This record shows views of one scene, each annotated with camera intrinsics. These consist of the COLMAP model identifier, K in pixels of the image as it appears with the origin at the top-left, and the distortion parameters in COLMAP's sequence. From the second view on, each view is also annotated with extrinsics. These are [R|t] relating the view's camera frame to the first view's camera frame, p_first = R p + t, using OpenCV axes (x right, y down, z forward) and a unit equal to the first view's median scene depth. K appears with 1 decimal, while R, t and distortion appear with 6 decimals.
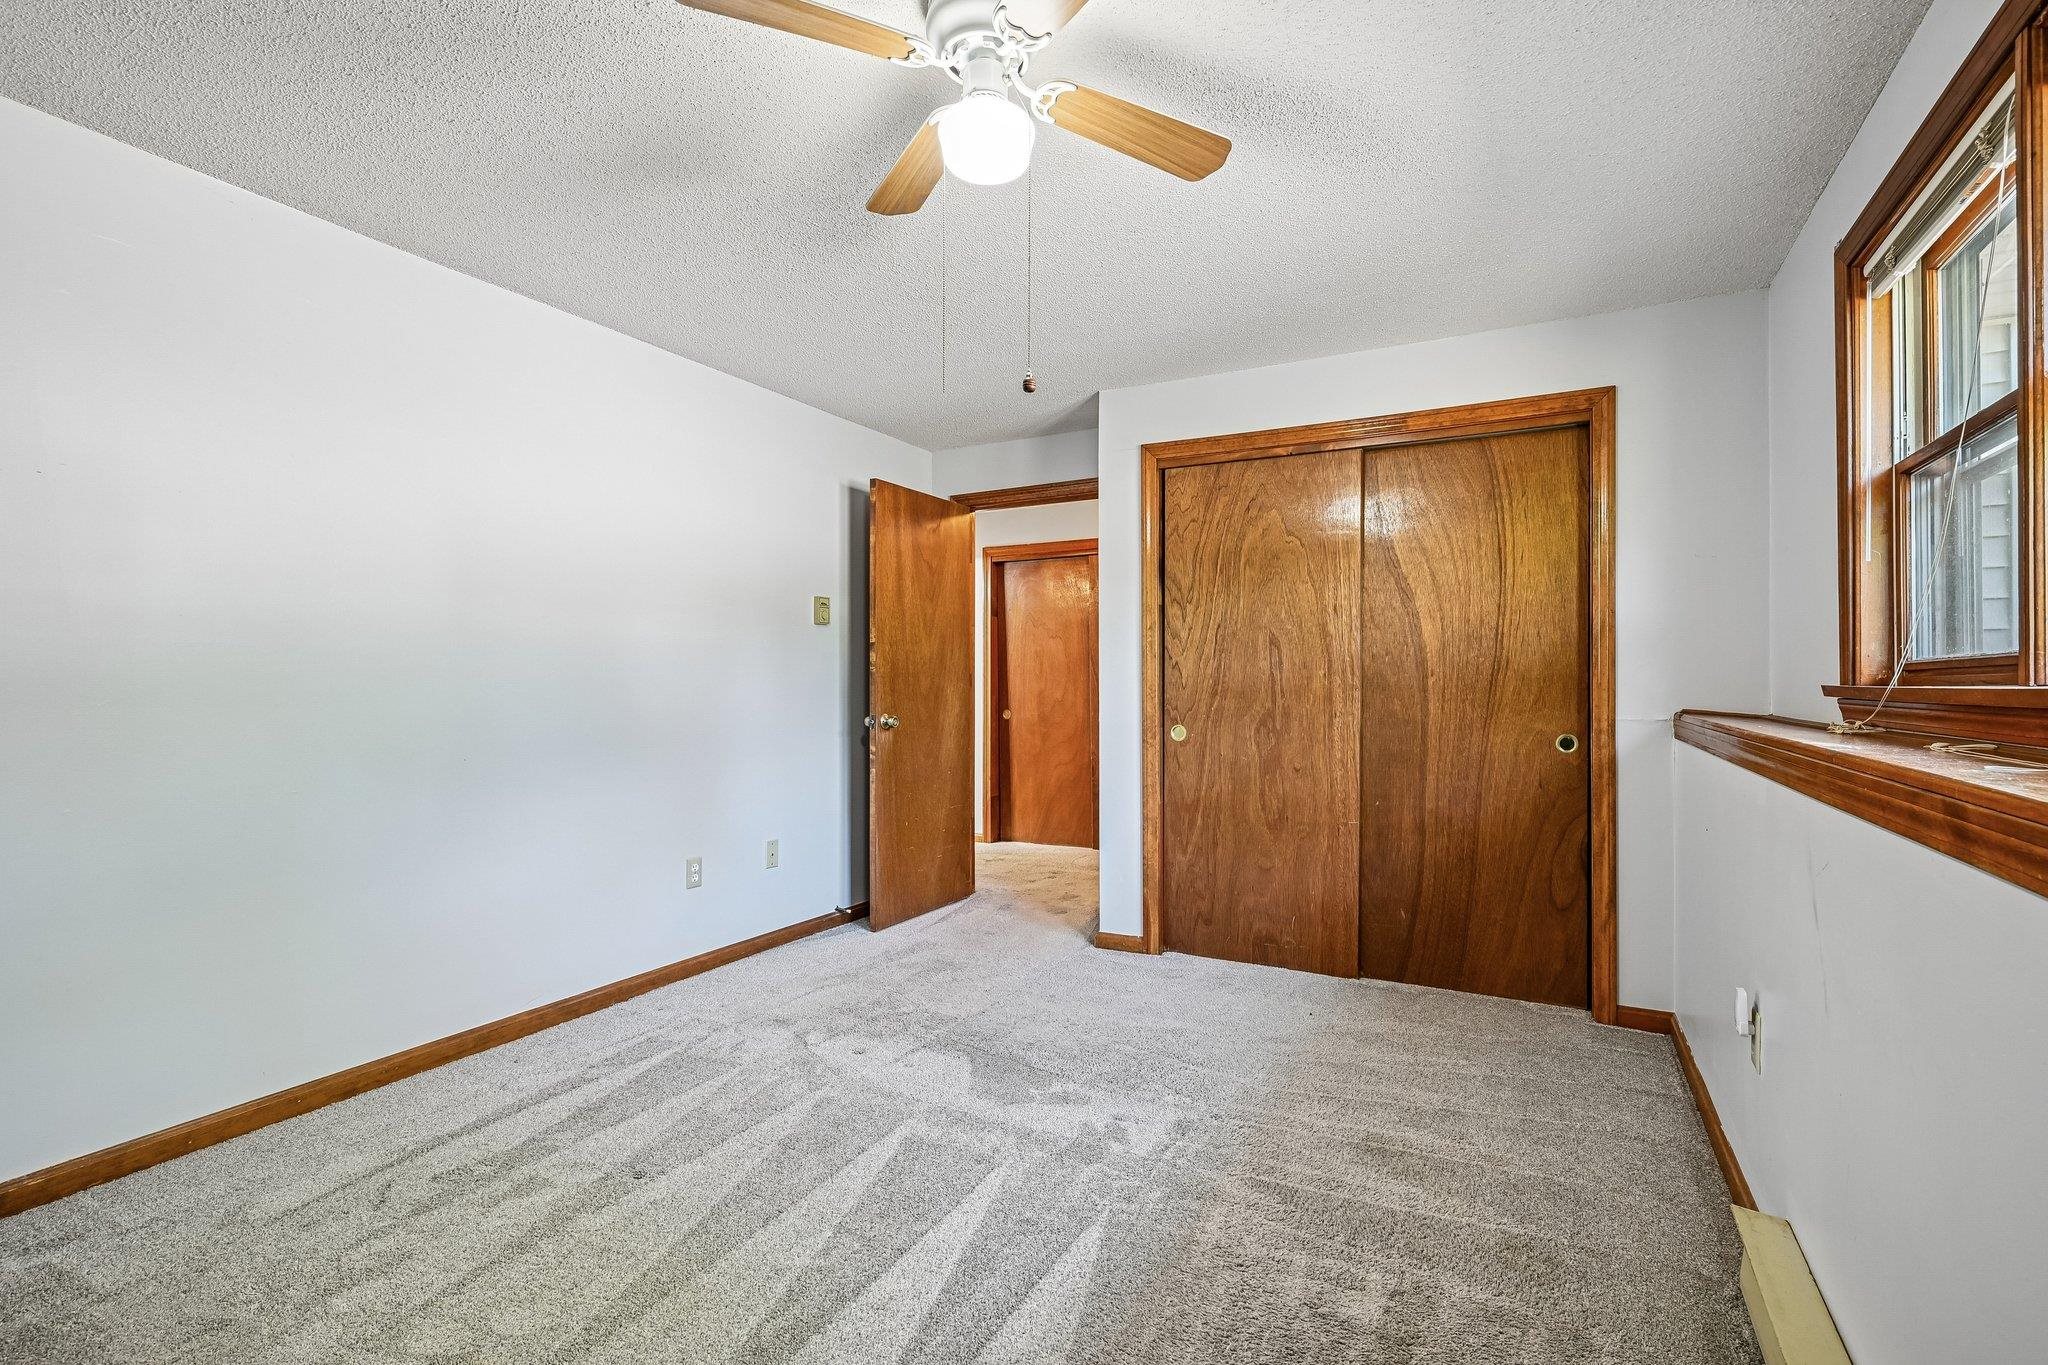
lens RADIAL K [[936.4, 0, 1024.0], [0, 936.4, 682.5], [0, 0, 1]] dist [-0.000046, -0.000035]
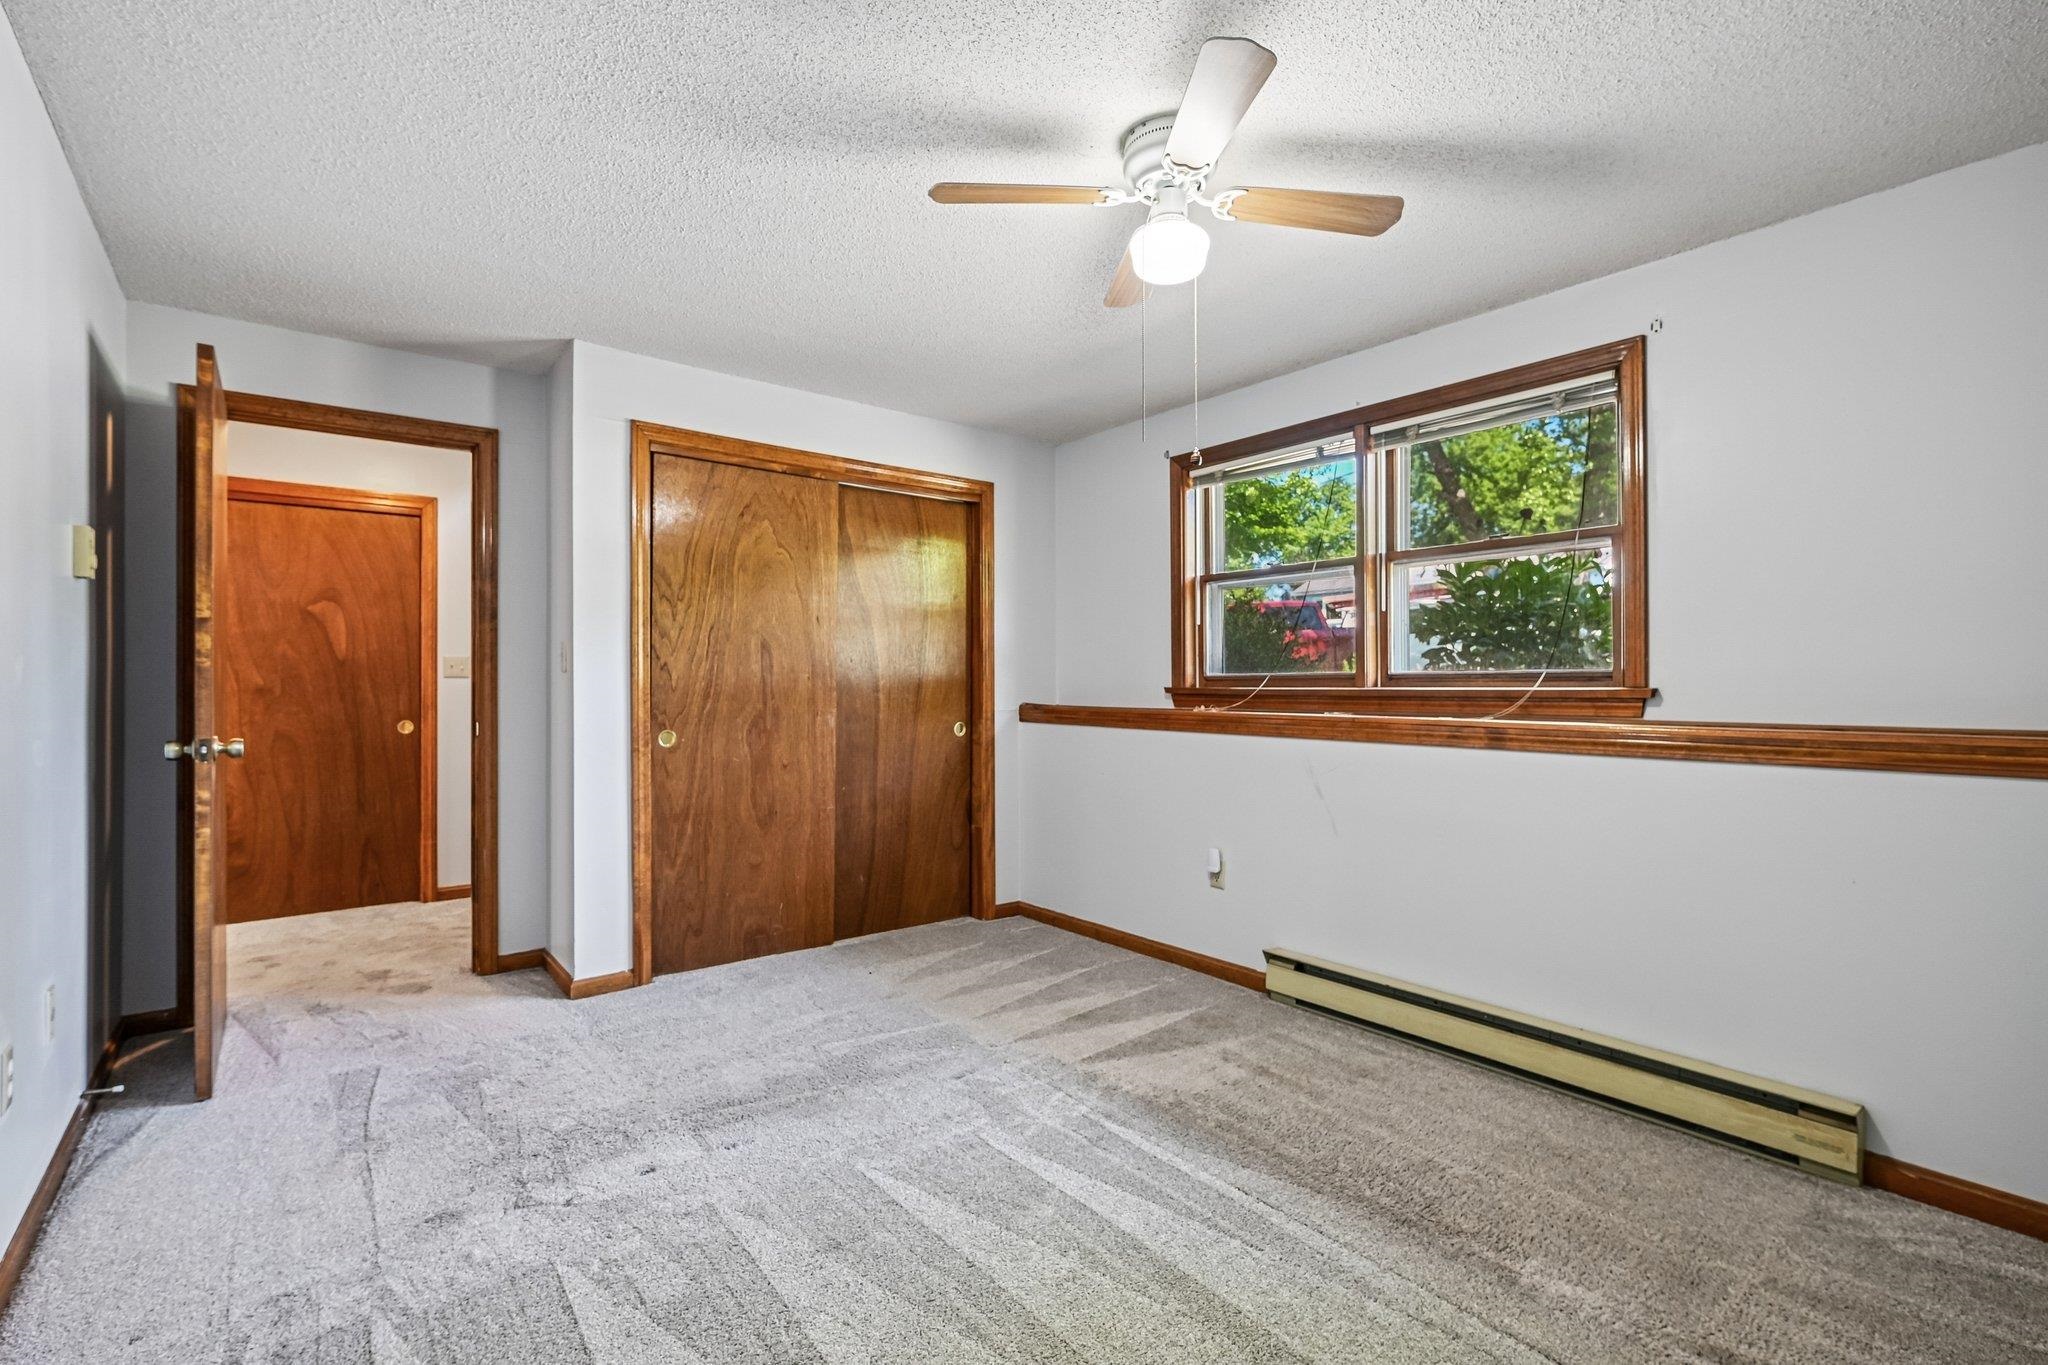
lens RADIAL K [[936.4, 0, 1024.0], [0, 936.4, 682.5], [0, 0, 1]] dist [-0.000046, -0.000035]
pose [[0.386079, 0.004040, 0.922457, -0.584319], [-0.000196, 0.999991, -0.004297, 0.001689], [-0.922466, 0.001478, 0.386076, 0.325486]]
